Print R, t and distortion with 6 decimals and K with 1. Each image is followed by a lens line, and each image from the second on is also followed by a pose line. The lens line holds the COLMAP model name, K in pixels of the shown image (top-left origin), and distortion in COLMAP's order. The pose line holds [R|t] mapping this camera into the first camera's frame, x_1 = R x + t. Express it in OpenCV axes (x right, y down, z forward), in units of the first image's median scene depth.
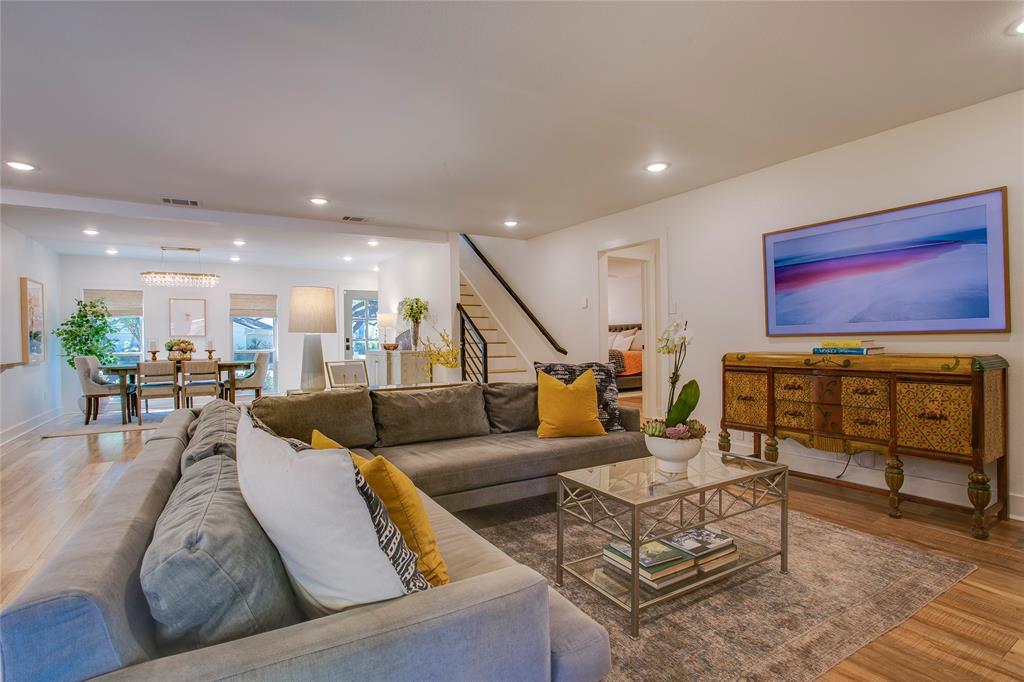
lens RADIAL K [[514.6, 0, 516.6], [0, 514.6, 344.8], [0, 0, 1]] dist [-0.047207, 0.018581]
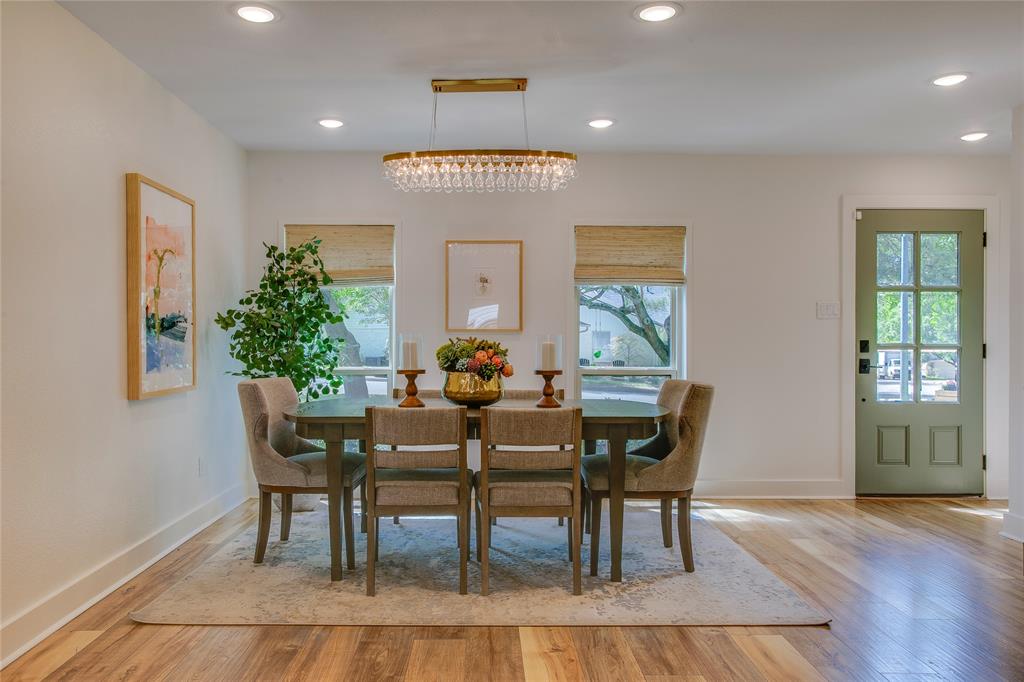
lens RADIAL K [[827.9, 0, 510.9], [0, 827.9, 345.2], [0, 0, 1]] dist [0.007804, 0.004920]
pose [[0.871007, 0.014557, -0.491055, -0.557153], [-0.017419, 0.999847, -0.001257, -0.009566], [0.490962, 0.009649, 0.871127, 0.788211]]
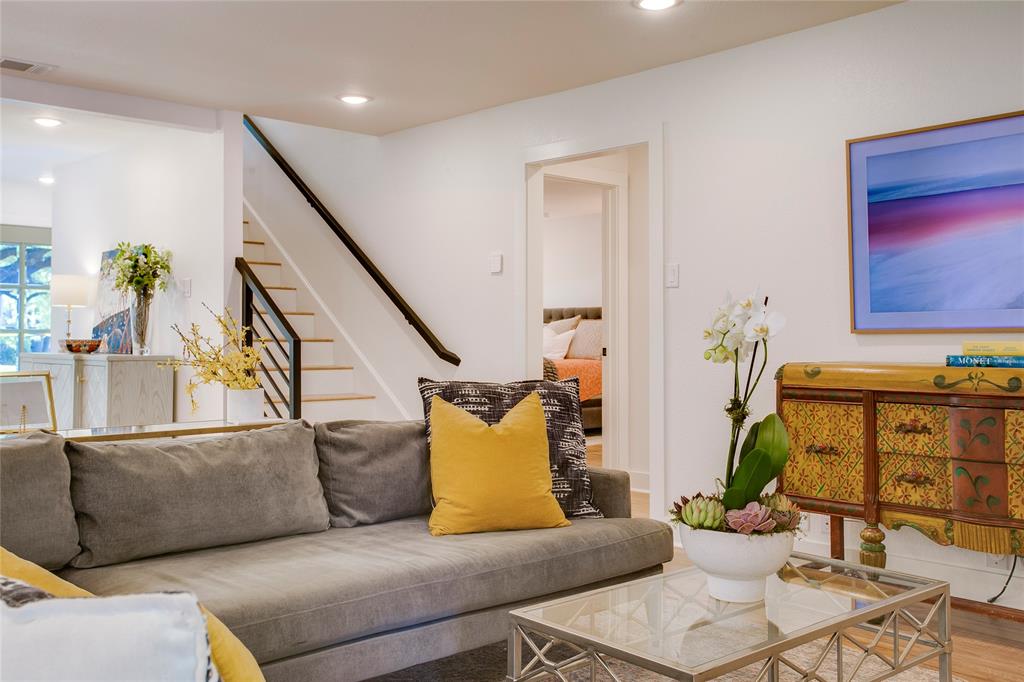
lens RADIAL K [[993.4, 0, 516.8], [0, 993.4, 317.1], [0, 0, 1]] dist [0.049955, 0.000000]
pose [[0.981890, 0.016118, 0.188764, -0.035230], [-0.010283, 0.999440, -0.031851, 0.002668], [-0.189172, 0.029333, 0.981506, 0.031116]]
